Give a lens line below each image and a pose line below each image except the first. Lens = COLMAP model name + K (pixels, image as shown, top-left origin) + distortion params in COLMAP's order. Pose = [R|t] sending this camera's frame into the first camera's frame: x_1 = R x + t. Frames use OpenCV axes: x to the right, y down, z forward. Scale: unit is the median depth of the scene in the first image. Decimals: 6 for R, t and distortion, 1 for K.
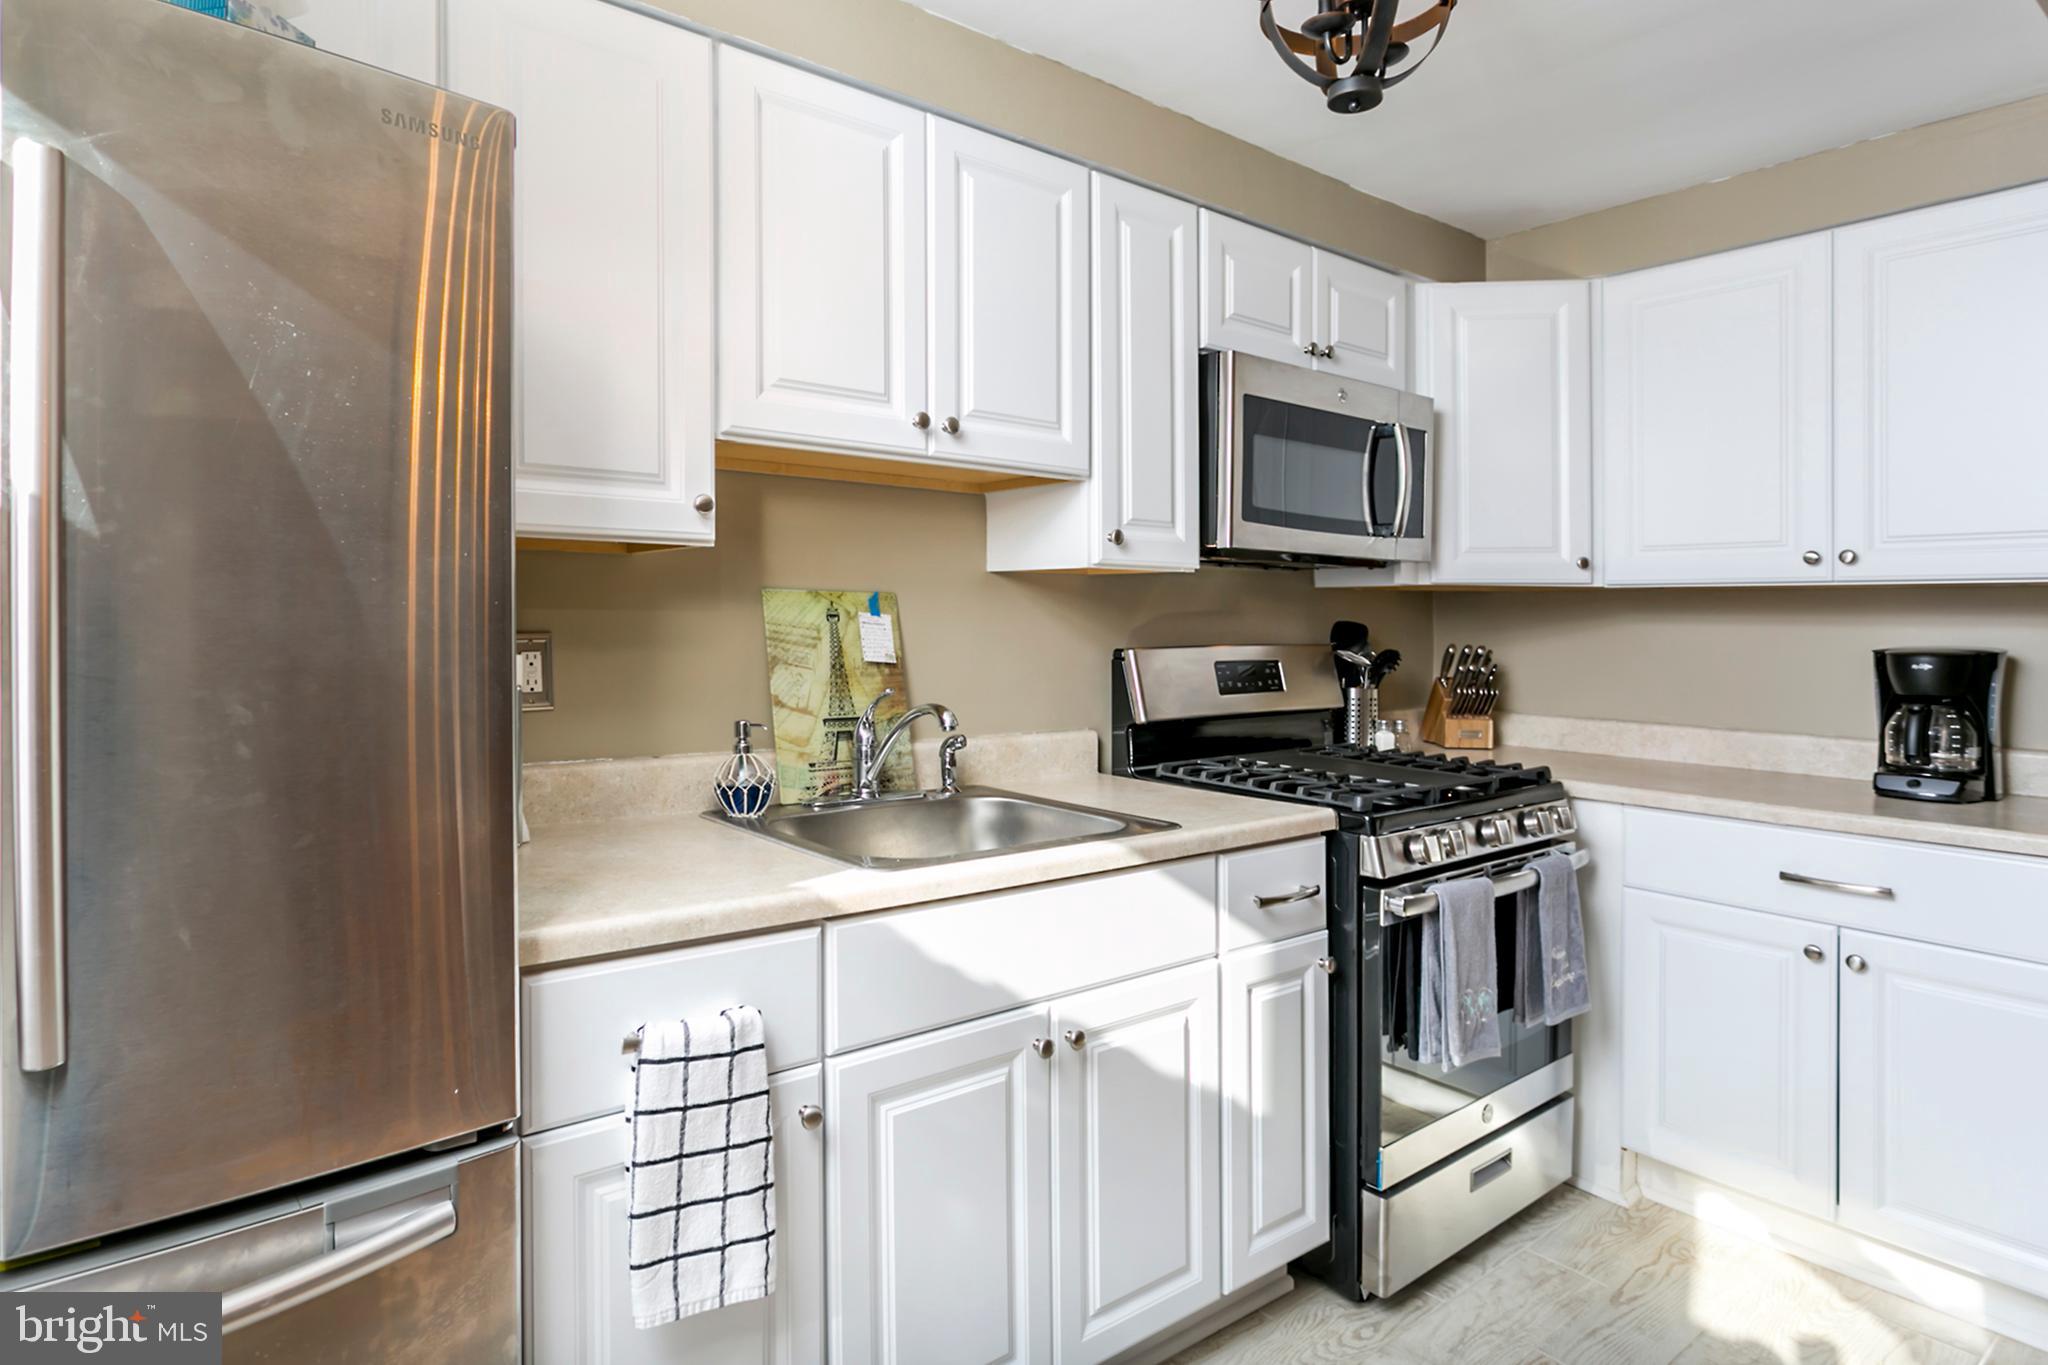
lens RADIAL K [[1069.1, 0, 1016.4], [0, 1069.1, 637.4], [0, 0, 1]] dist [0.001212, 0.000749]
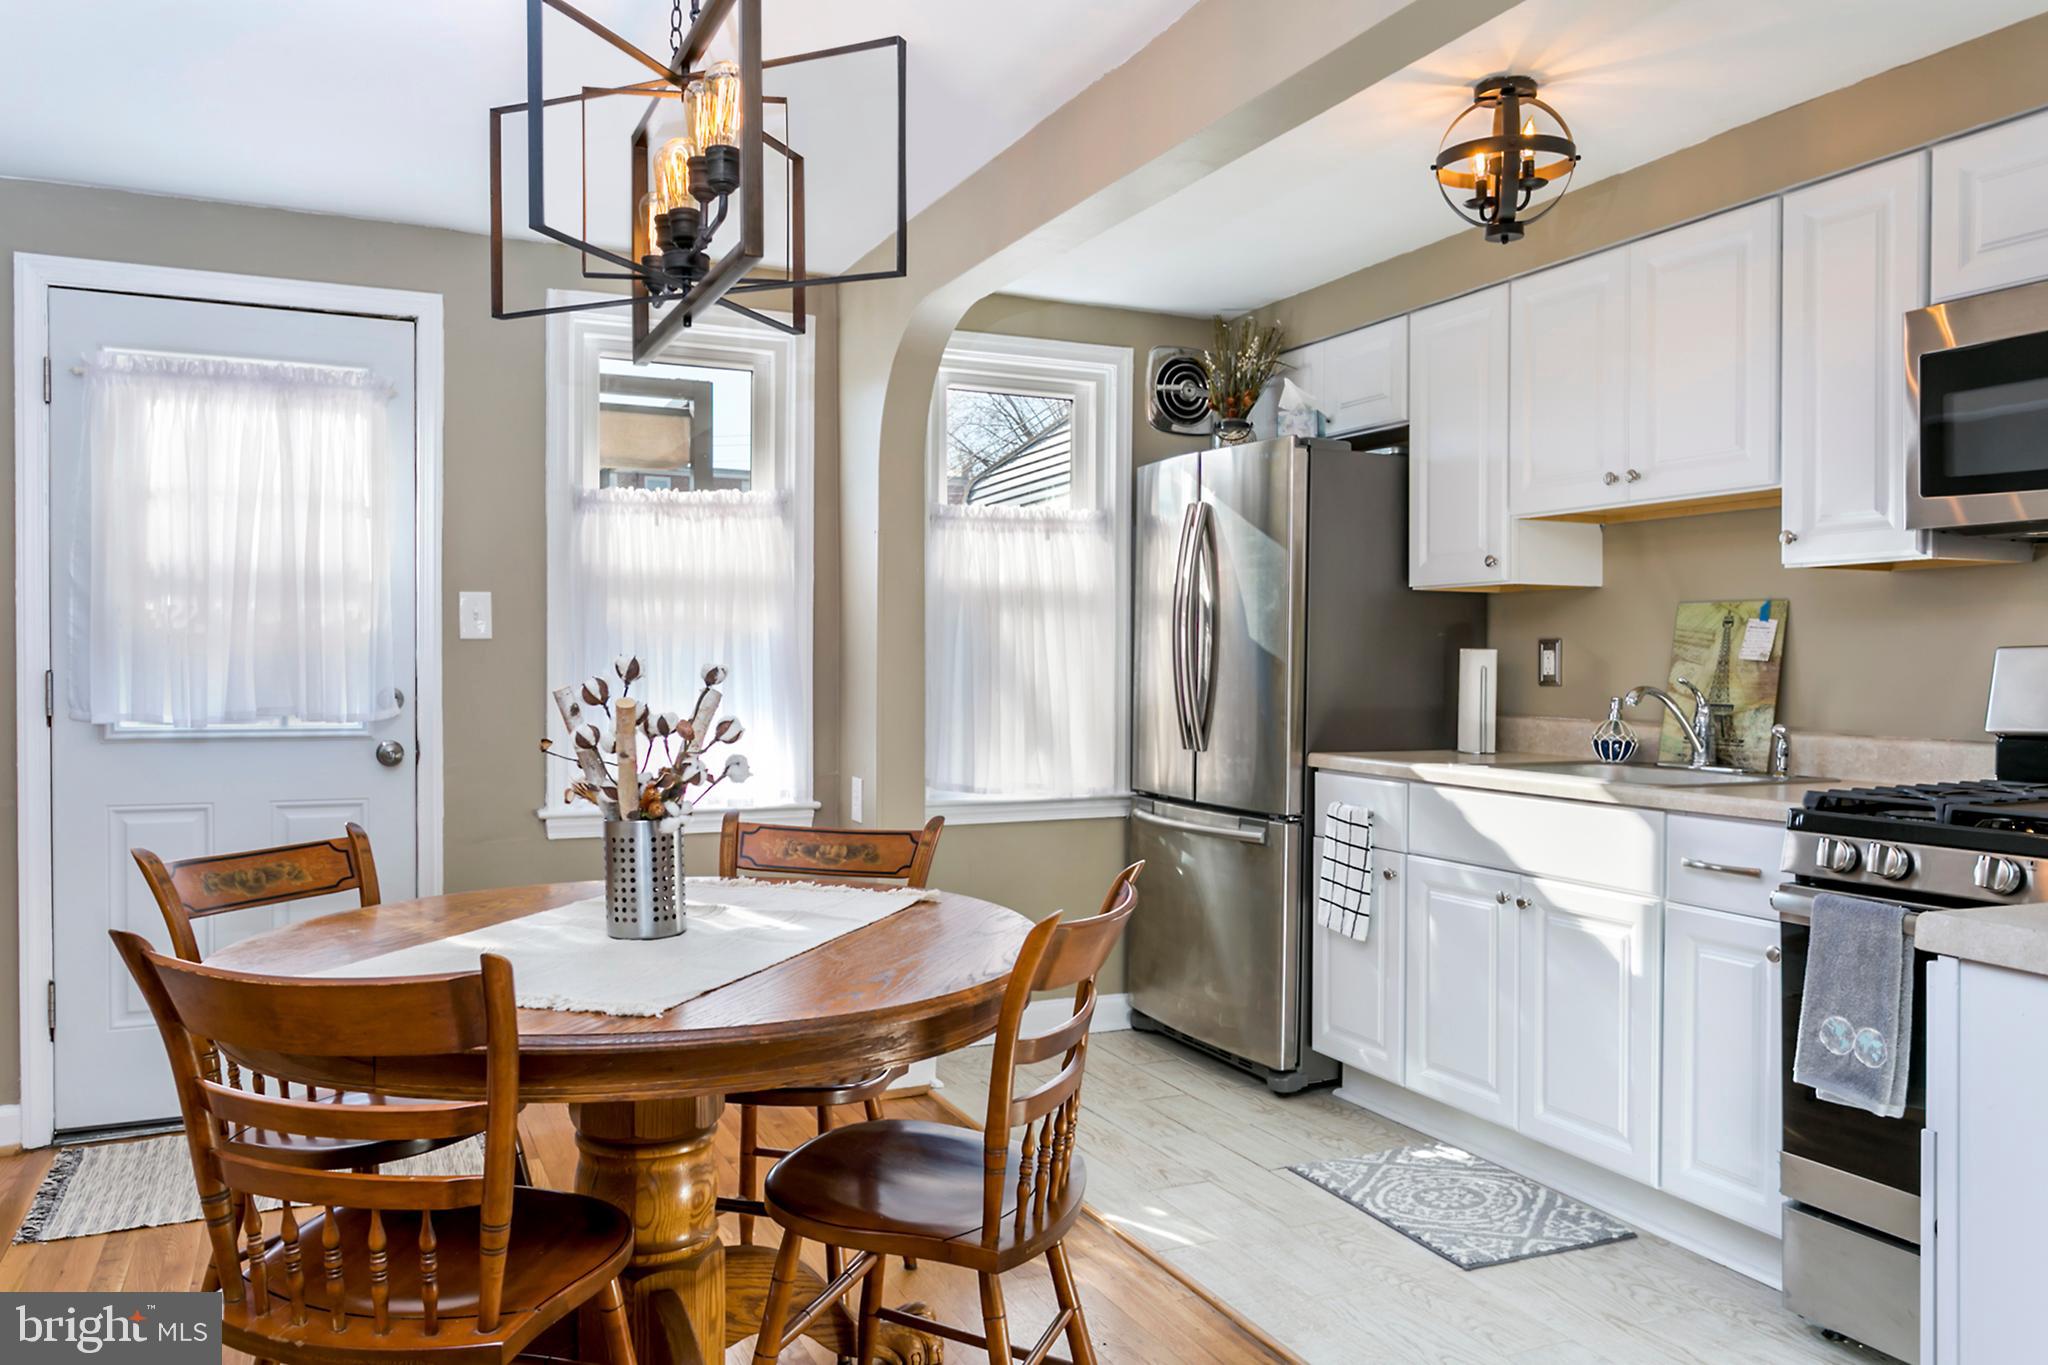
lens RADIAL K [[1573.8, 0, 1024.0], [0, 1573.8, 682.5], [0, 0, 1]] dist [-0.000933, -0.000732]
pose [[-0.266340, 0.003331, -0.963873, 1.765694], [-0.025082, 0.999631, 0.010385, 0.050127], [0.963553, 0.026941, -0.266158, 0.693580]]
